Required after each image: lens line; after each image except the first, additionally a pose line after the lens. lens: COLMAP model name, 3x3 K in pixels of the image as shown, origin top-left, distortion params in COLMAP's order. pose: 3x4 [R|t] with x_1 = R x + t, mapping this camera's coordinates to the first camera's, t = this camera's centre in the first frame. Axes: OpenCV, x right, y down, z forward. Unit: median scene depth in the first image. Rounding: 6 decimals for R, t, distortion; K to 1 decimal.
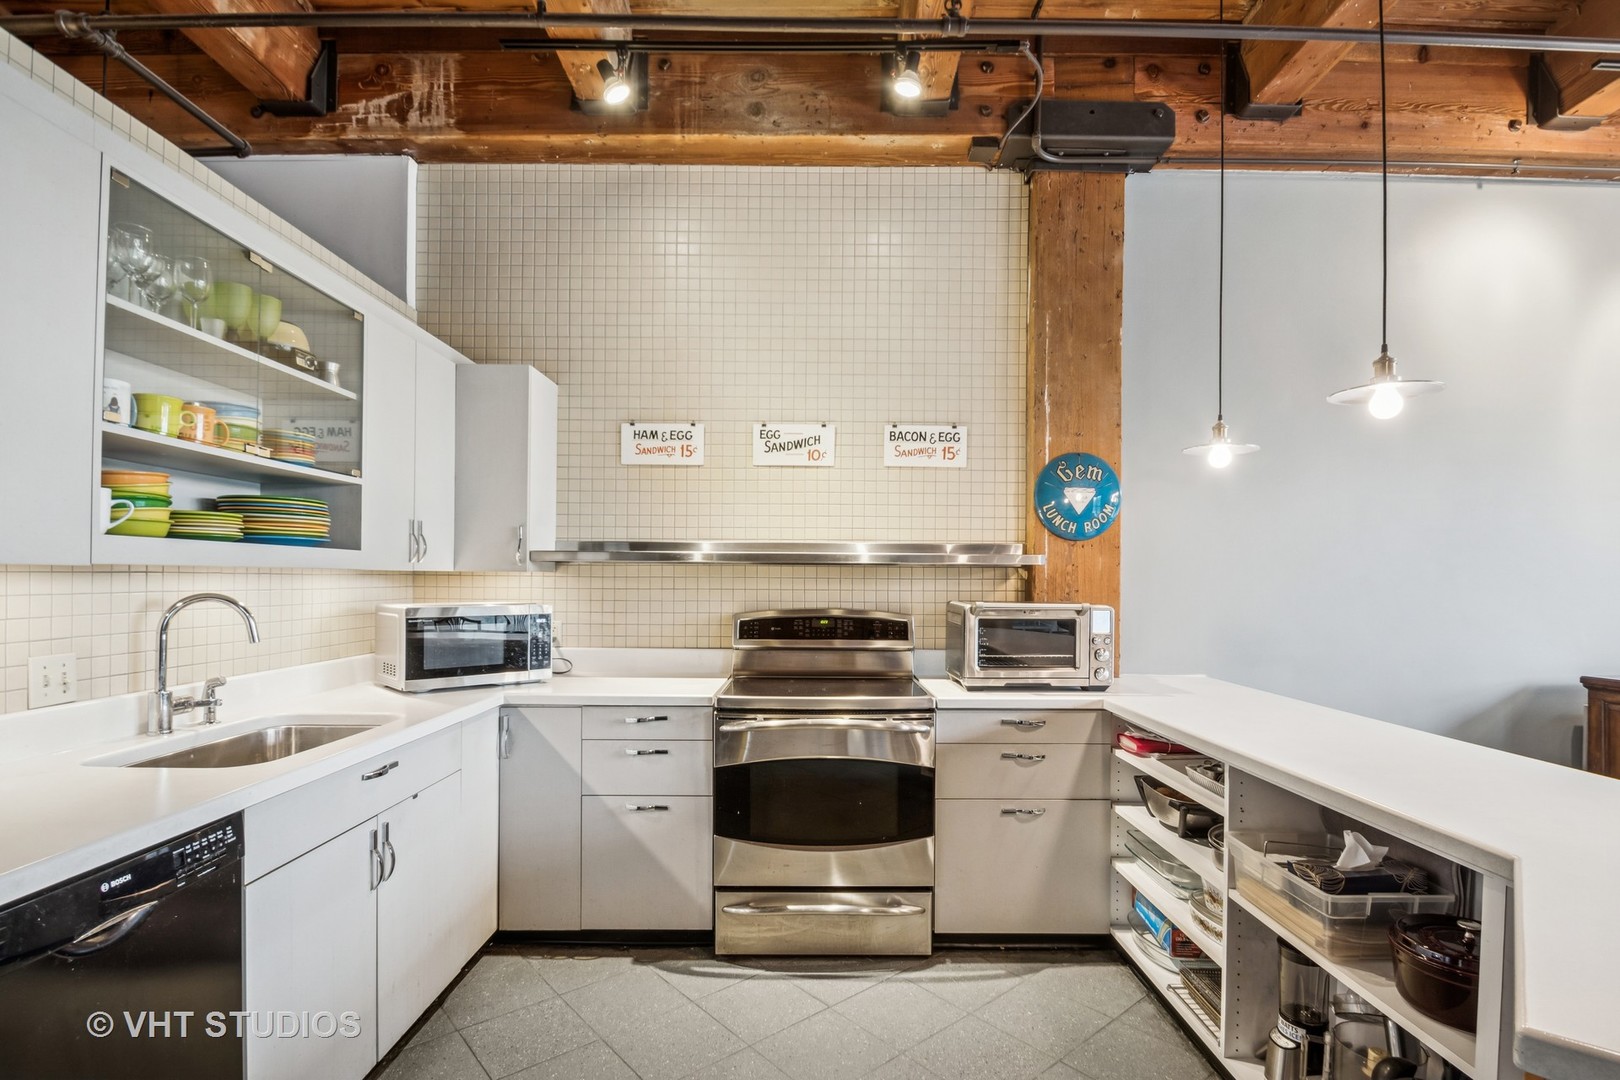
lens RADIAL K [[769.8, 0, 821.4], [0, 769.8, 578.8], [0, 0, 1]] dist [0.001177, -0.009270]
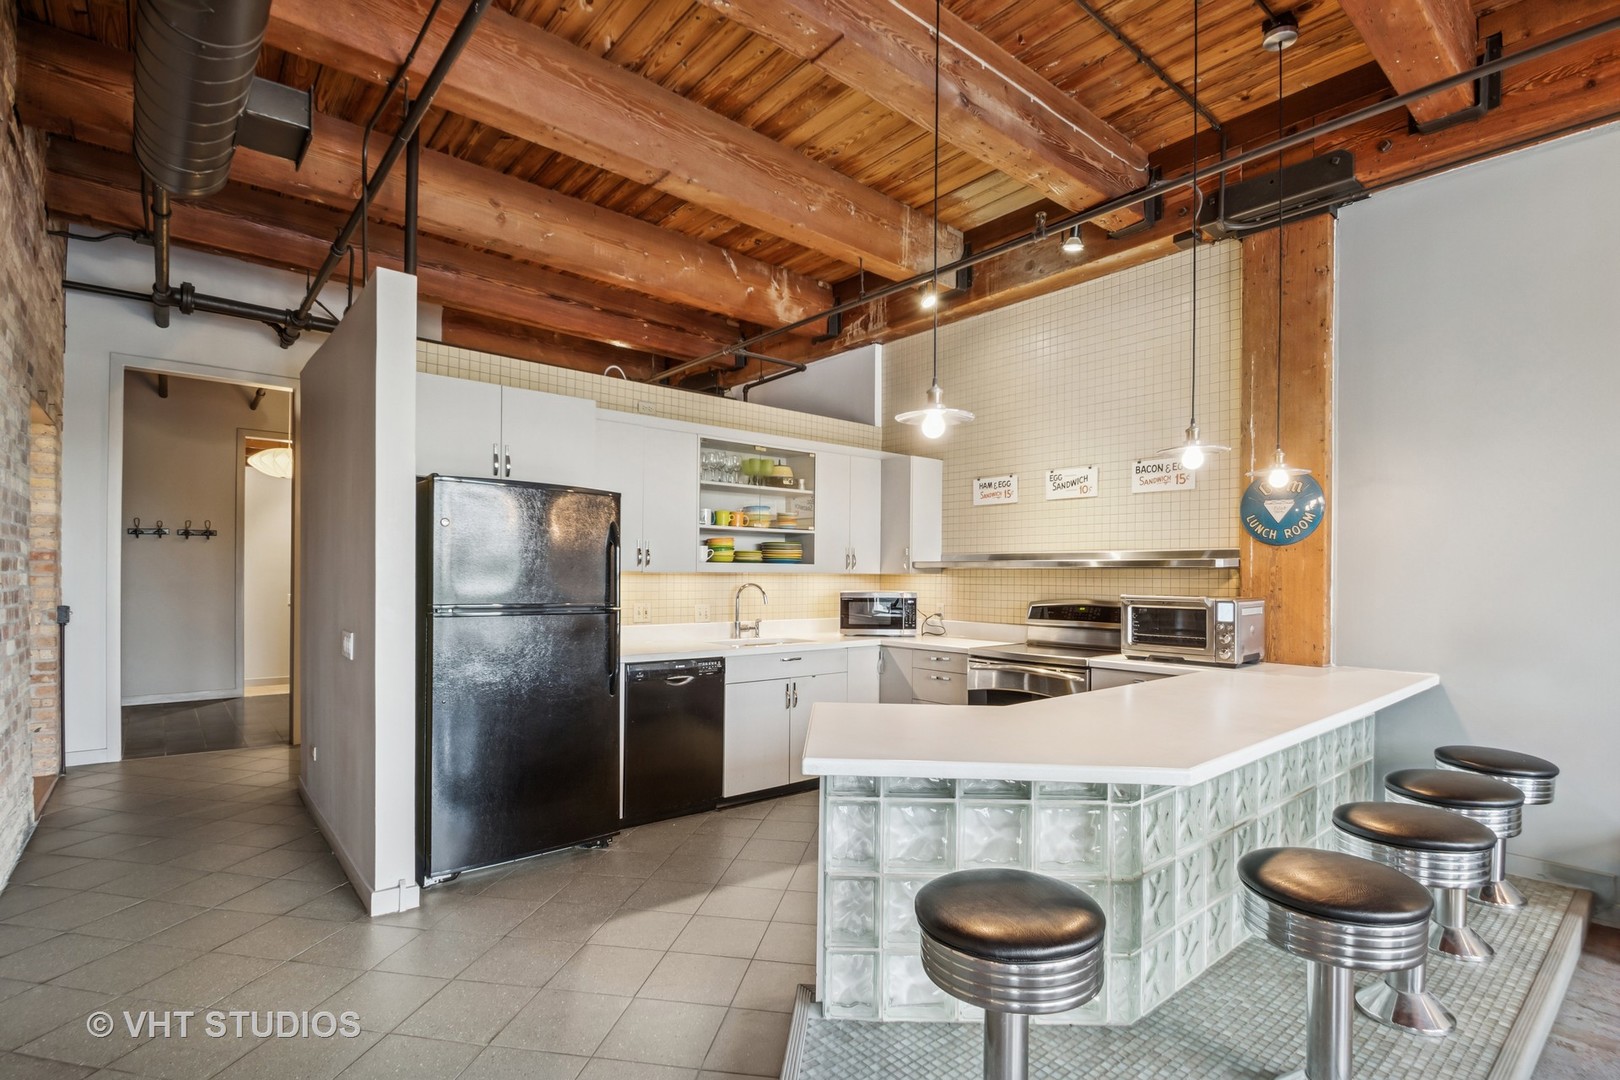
lens RADIAL K [[769.8, 0, 821.4], [0, 769.8, 578.8], [0, 0, 1]] dist [0.001177, -0.009270]
pose [[0.650844, 0.001381, -0.759210, 0.761229], [-0.001550, 0.999999, 0.000491, 0.001227], [0.759210, 0.000857, 0.650846, -0.275646]]
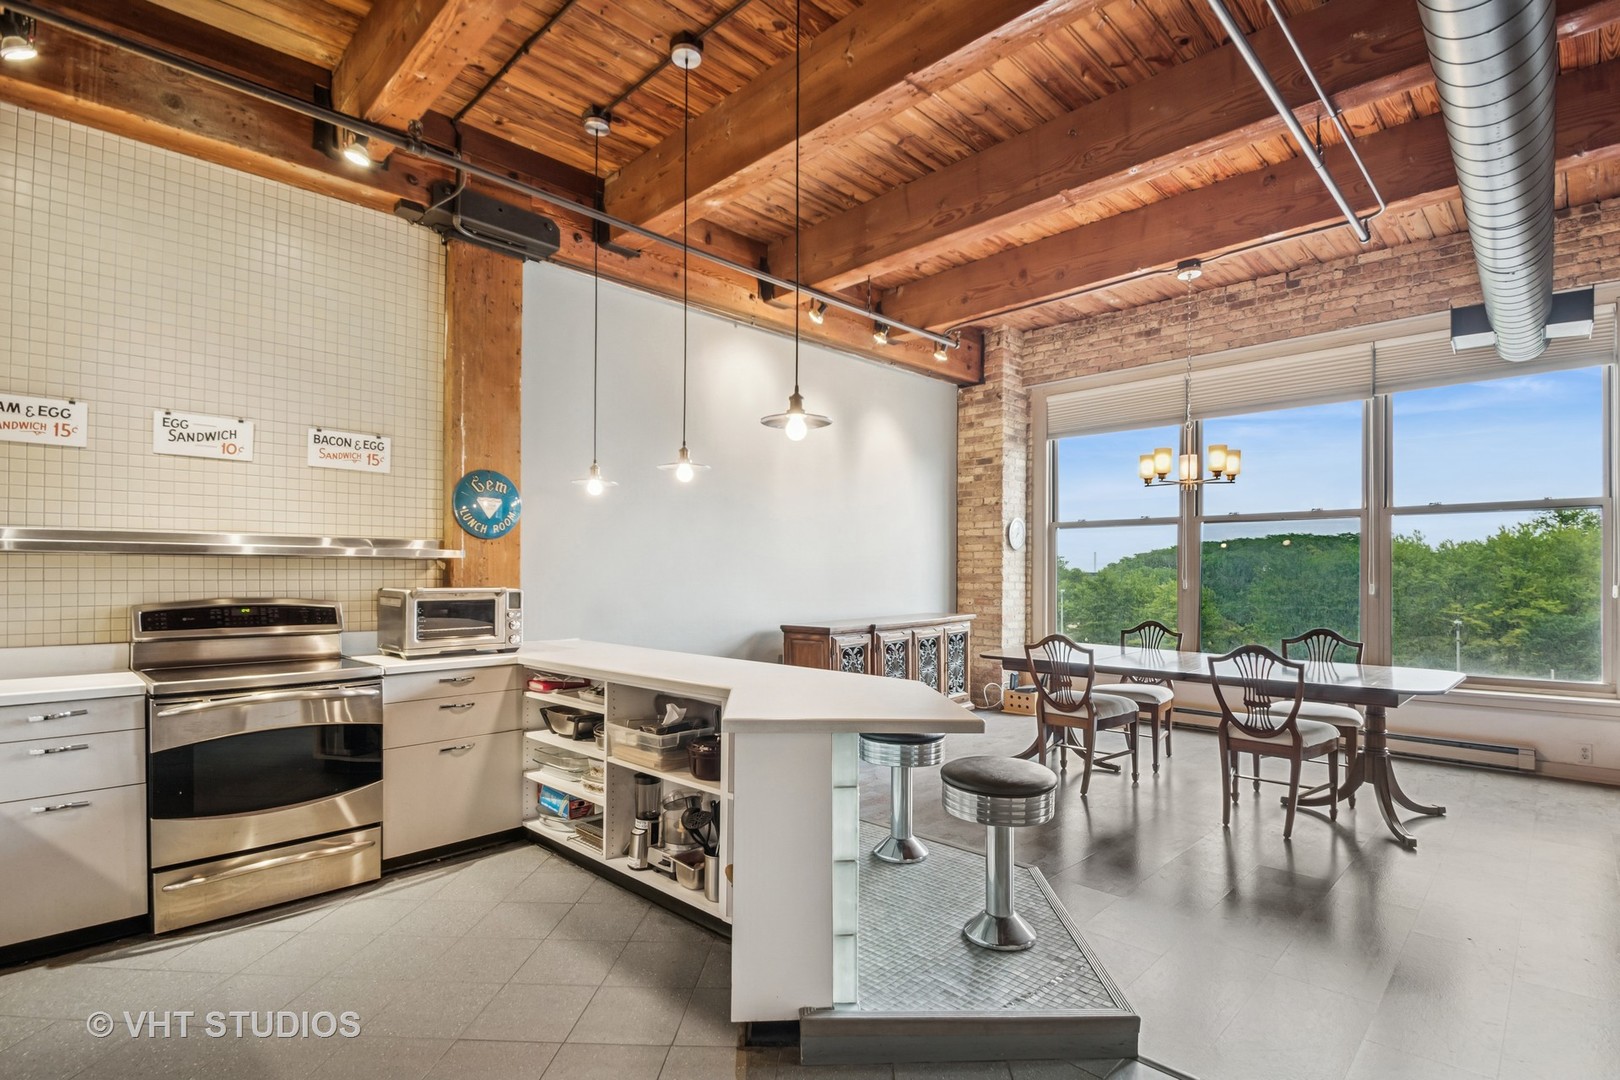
lens RADIAL K [[773.5, 0, 813.8], [0, 773.5, 574.5], [0, 0, 1]] dist [0.001195, -0.016094]
pose [[0.700783, -0.006084, 0.713348, -0.201699], [0.000538, 0.999968, 0.007999, -0.000863], [-0.713374, -0.005222, 0.700764, -0.282046]]
